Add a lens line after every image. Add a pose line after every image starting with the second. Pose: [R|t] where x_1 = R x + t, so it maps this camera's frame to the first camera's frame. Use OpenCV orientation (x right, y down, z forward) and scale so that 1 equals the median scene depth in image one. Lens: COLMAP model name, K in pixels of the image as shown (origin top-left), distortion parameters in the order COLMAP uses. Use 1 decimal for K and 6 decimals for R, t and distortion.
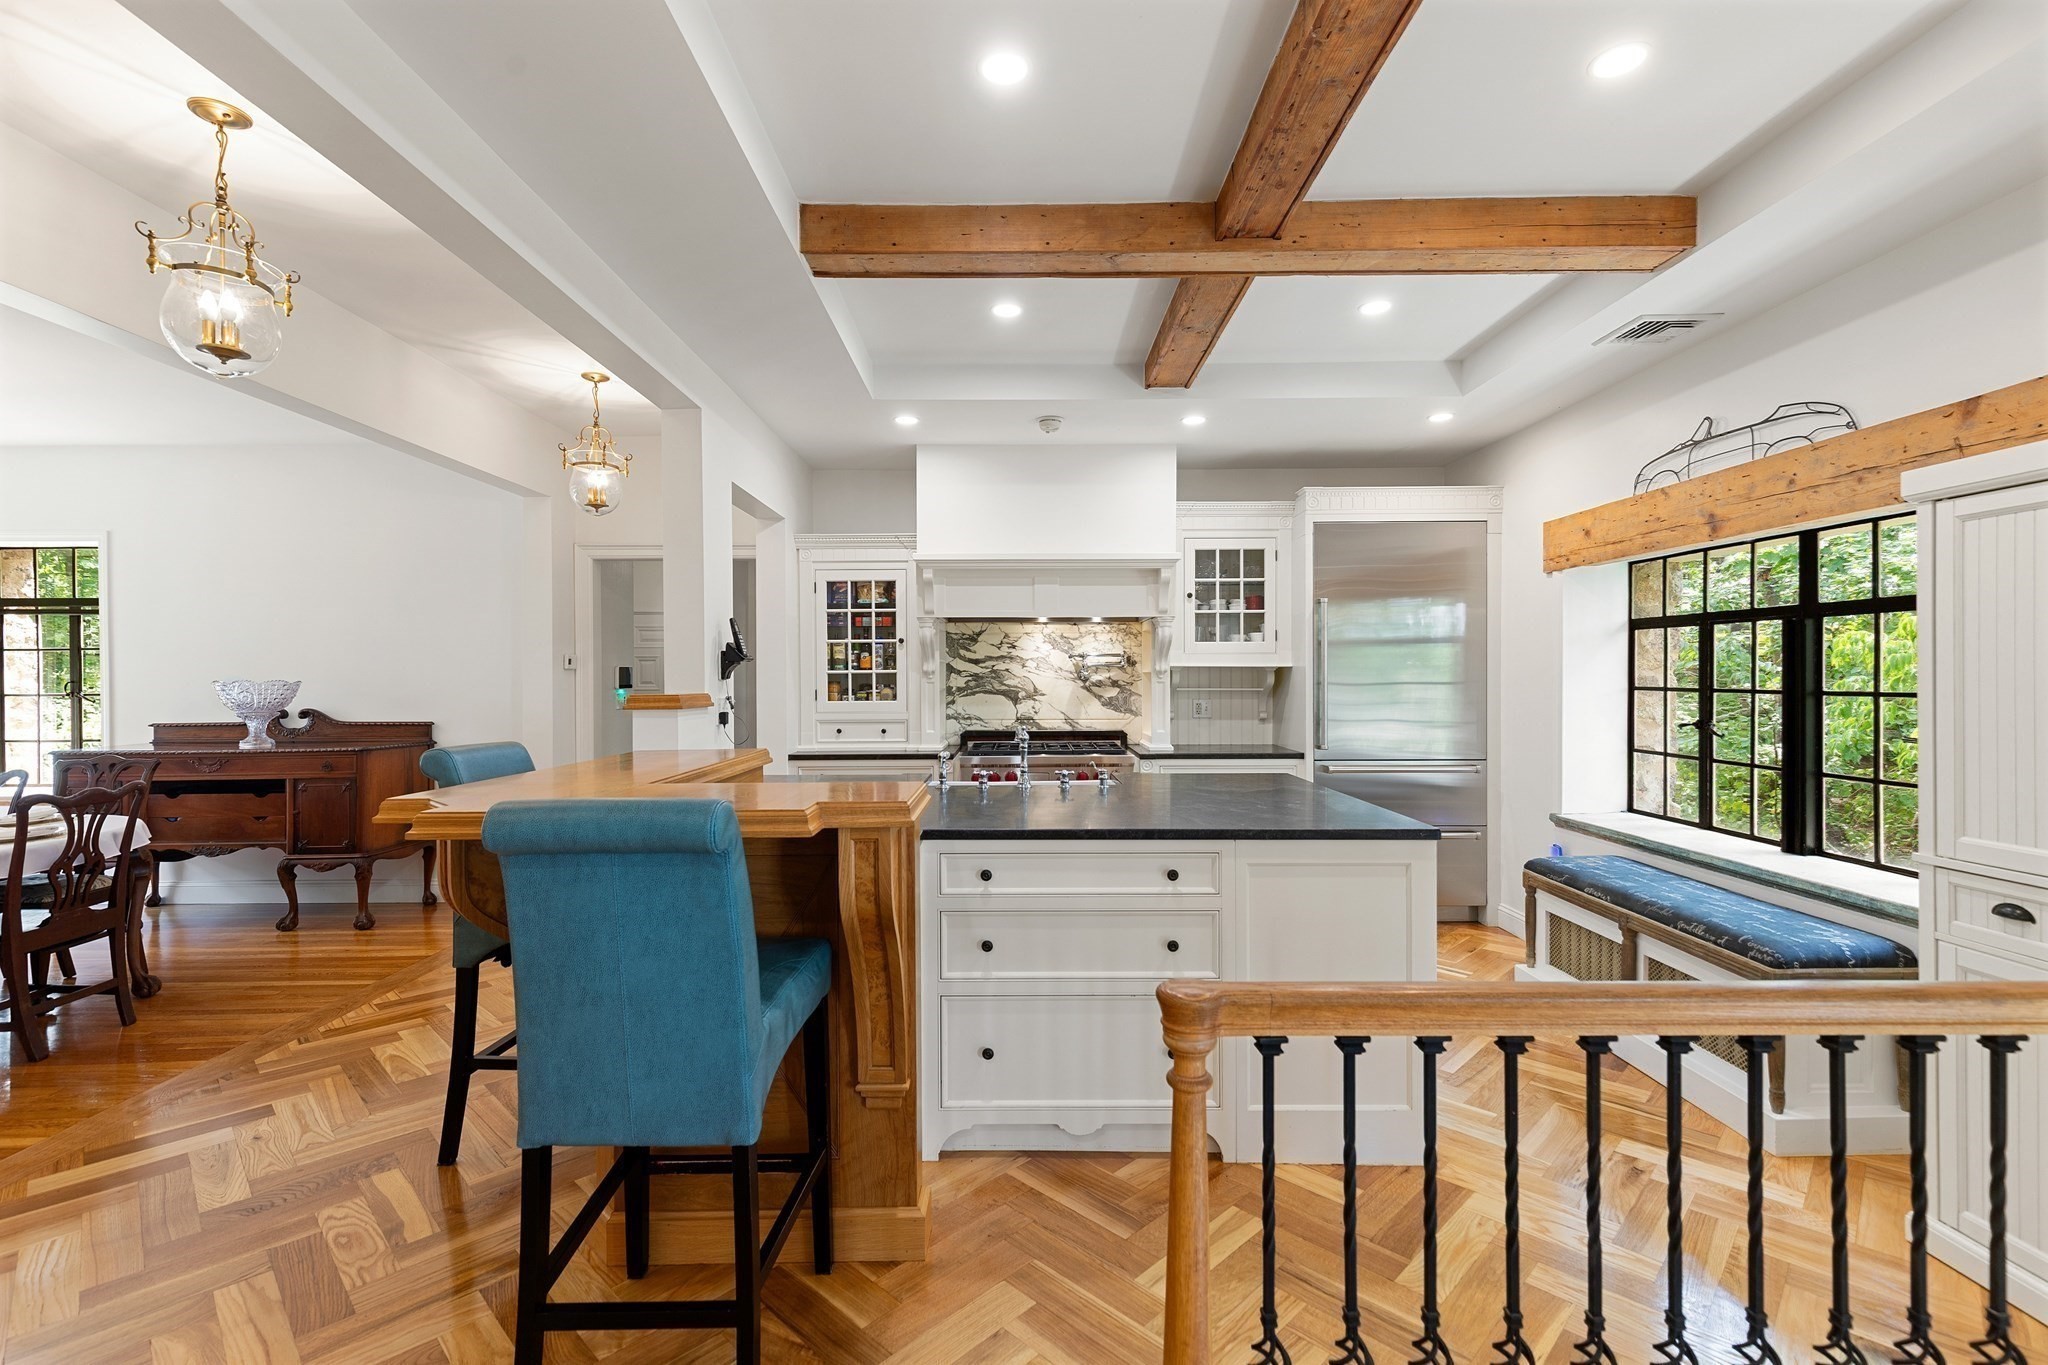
lens RADIAL K [[938.3, 0, 1027.1], [0, 938.3, 682.2], [0, 0, 1]] dist [0.003776, -0.000125]
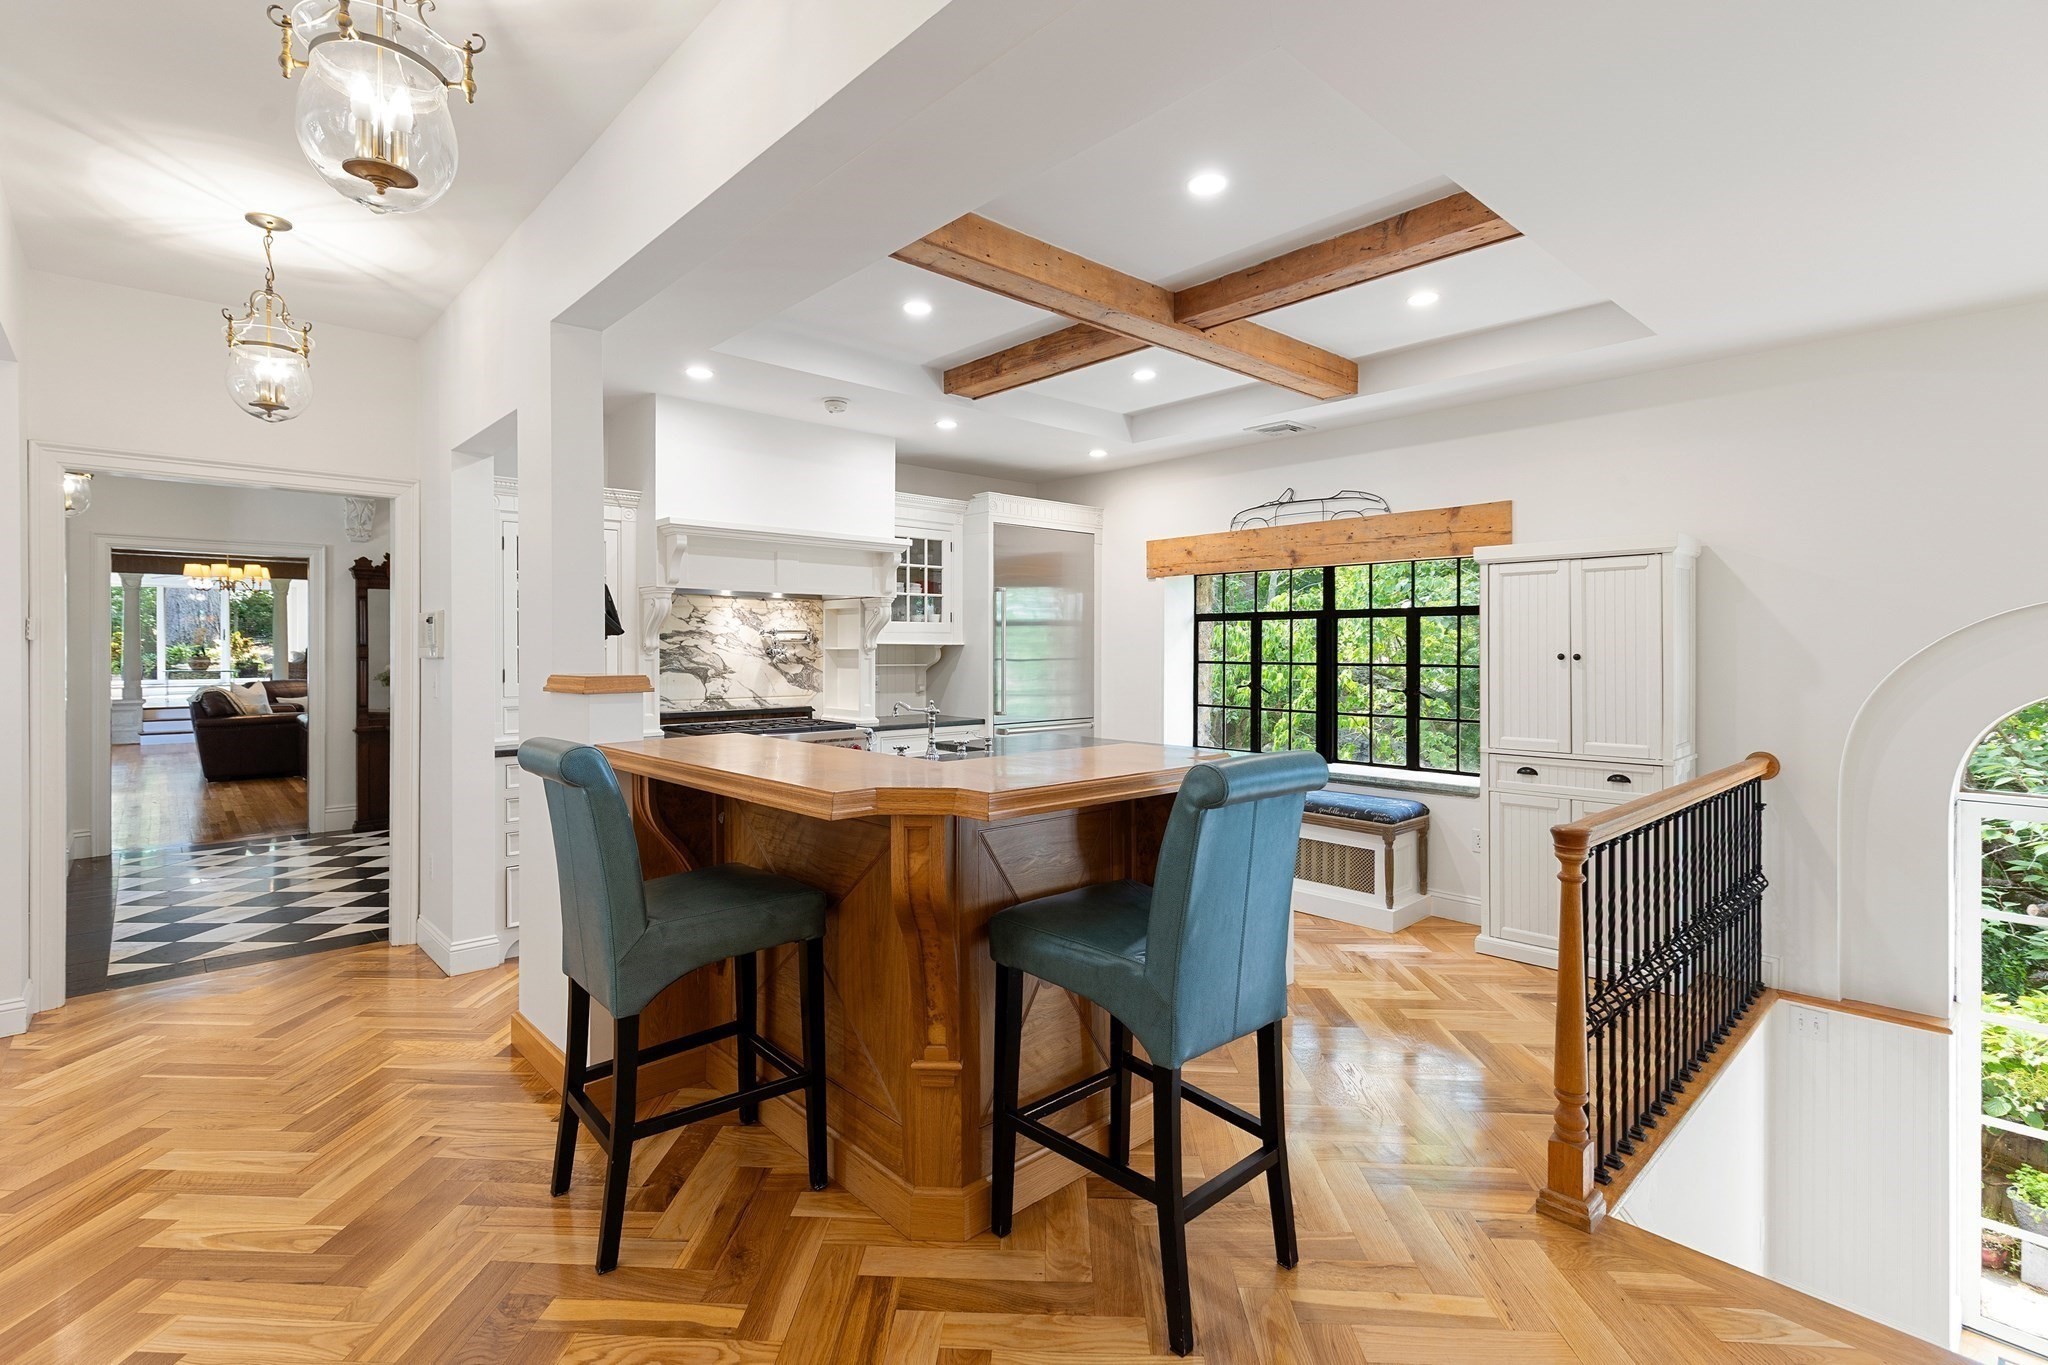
lens RADIAL K [[938.3, 0, 1065.8], [0, 938.3, 650.4], [0, 0, 1]] dist [0.003776, -0.000125]
pose [[0.734936, 0.004021, 0.678124, -0.438416], [0.002246, 0.999963, -0.008363, -0.000118], [-0.678132, 0.007670, 0.734900, 0.077431]]
